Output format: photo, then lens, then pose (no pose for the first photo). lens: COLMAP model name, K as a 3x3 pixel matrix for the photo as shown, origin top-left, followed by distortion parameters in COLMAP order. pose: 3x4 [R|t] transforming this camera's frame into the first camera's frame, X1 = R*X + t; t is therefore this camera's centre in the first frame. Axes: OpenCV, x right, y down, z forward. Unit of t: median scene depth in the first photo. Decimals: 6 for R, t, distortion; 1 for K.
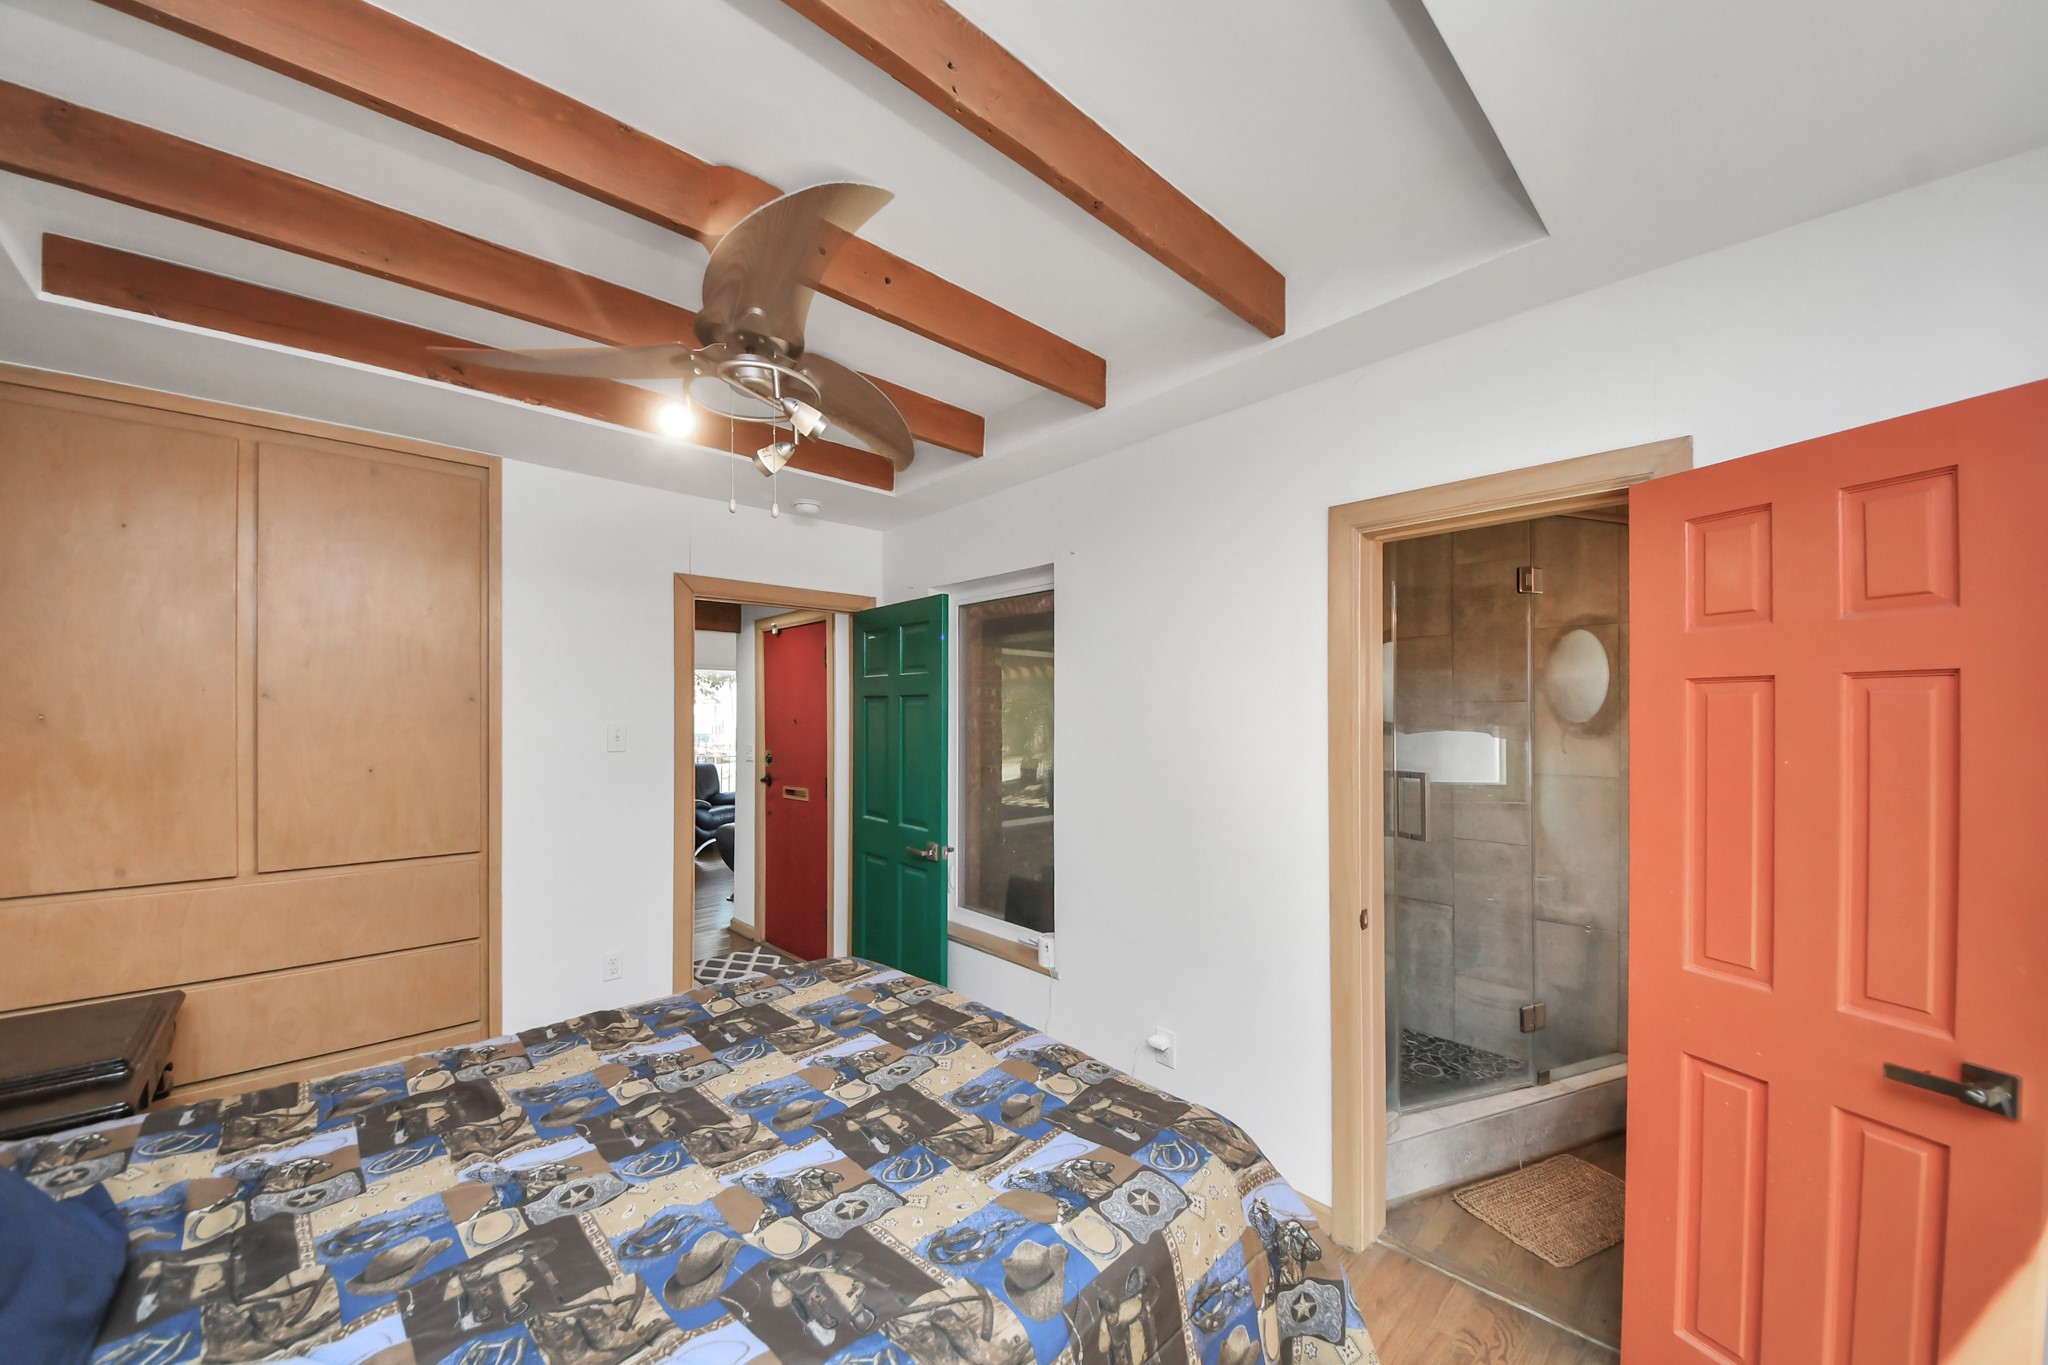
lens RADIAL K [[730.7, 0, 1019.1], [0, 730.7, 696.7], [0, 0, 1]] dist [0.032321, -0.020730]
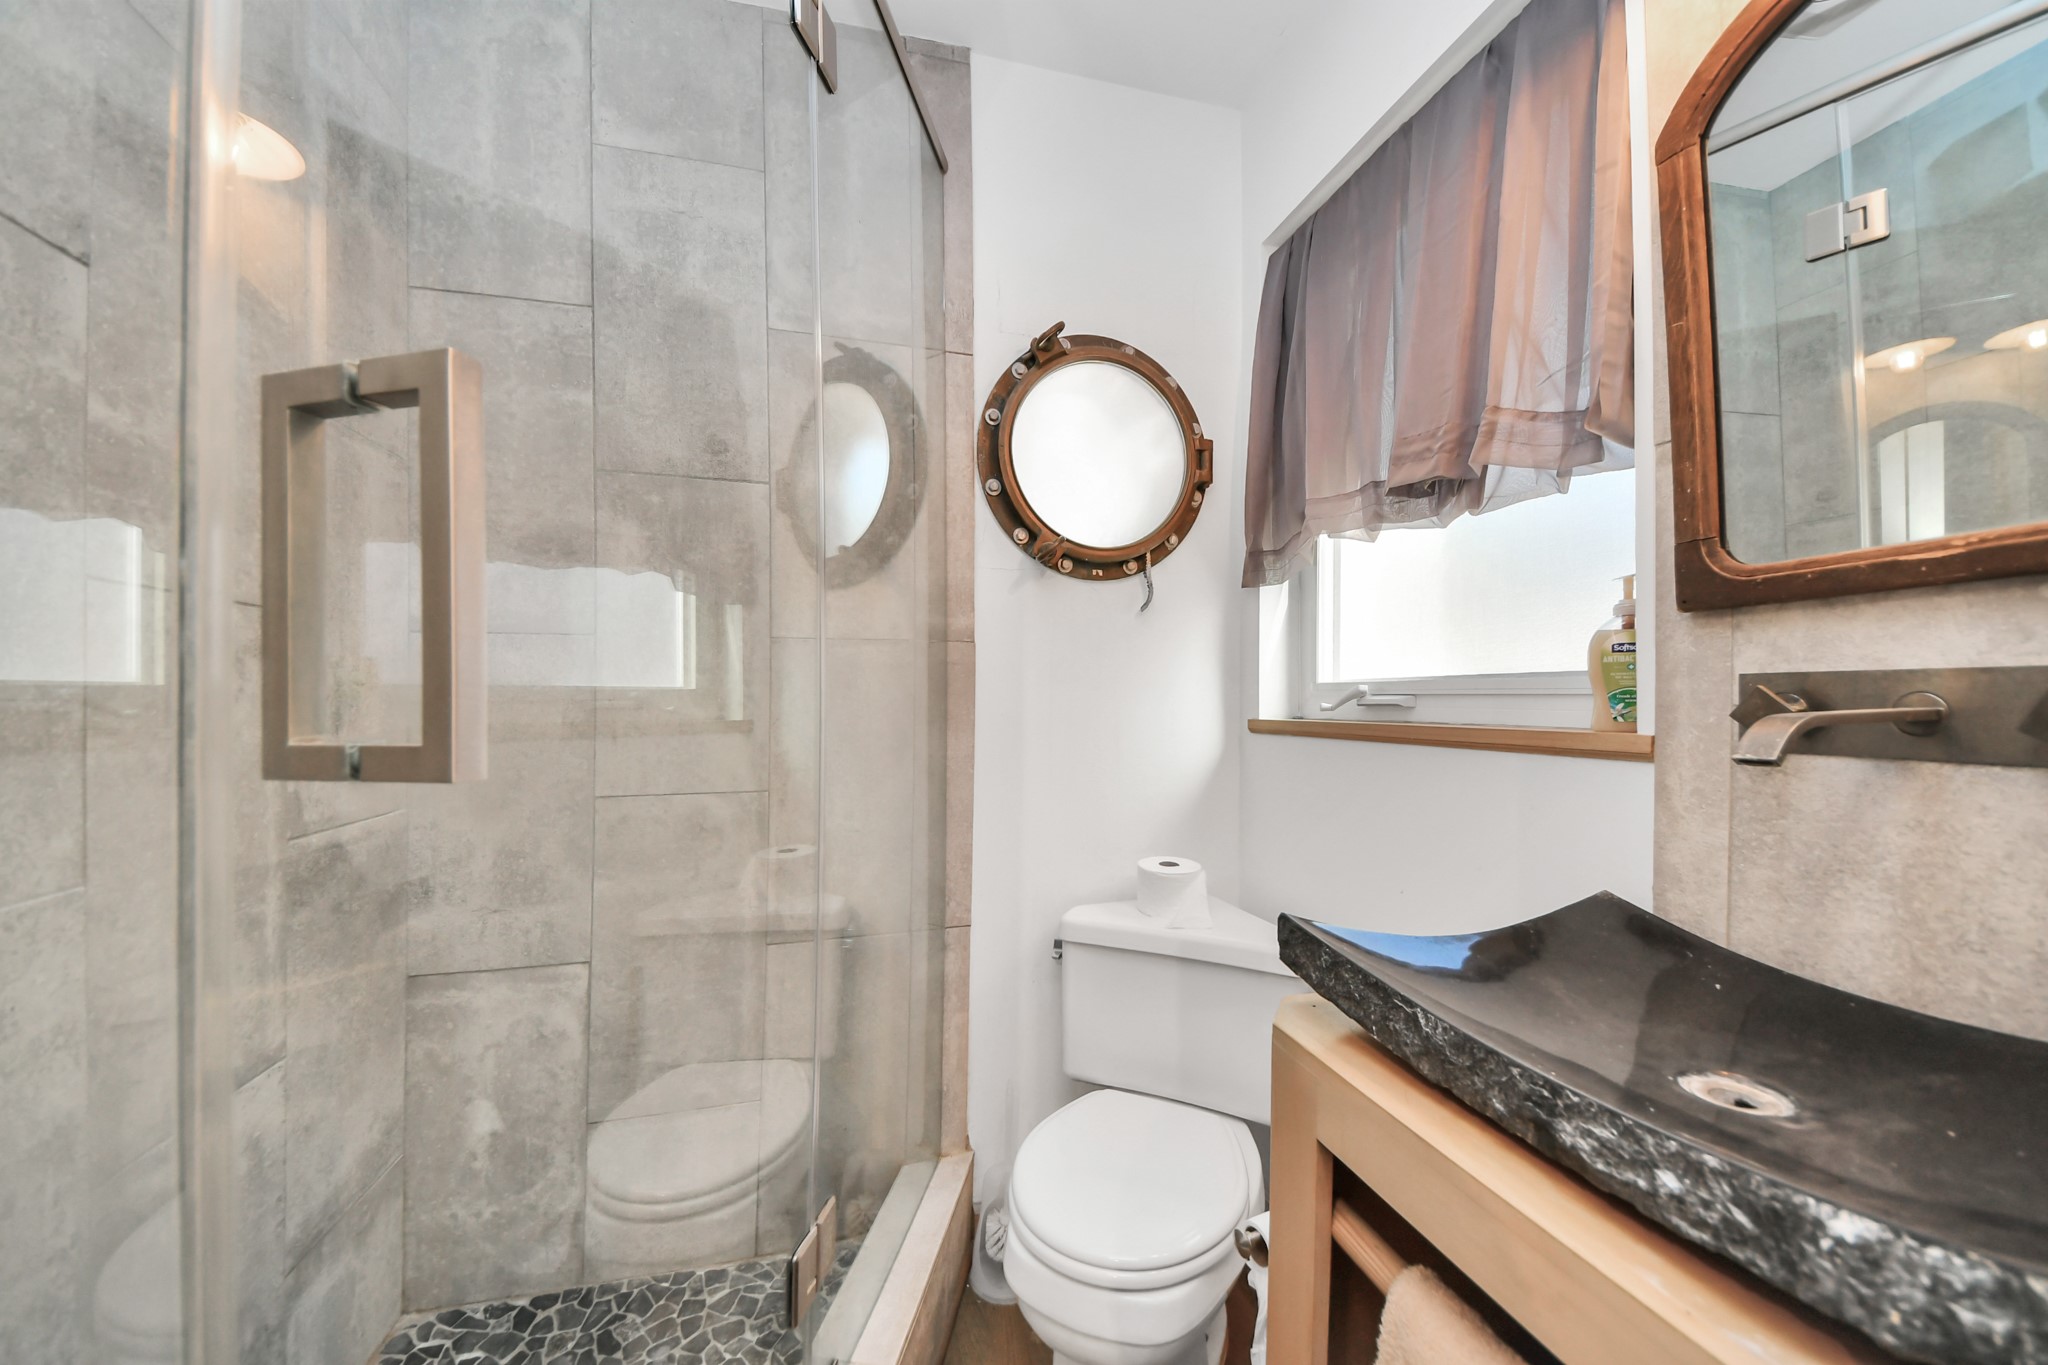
lens RADIAL K [[730.7, 0, 1019.1], [0, 730.7, 696.7], [0, 0, 1]] dist [0.032321, -0.020730]
pose [[0.494930, 0.012219, 0.868847, 0.359171], [-0.033770, 0.999416, 0.005182, 0.131510], [-0.868276, -0.031906, 0.495054, 0.615612]]
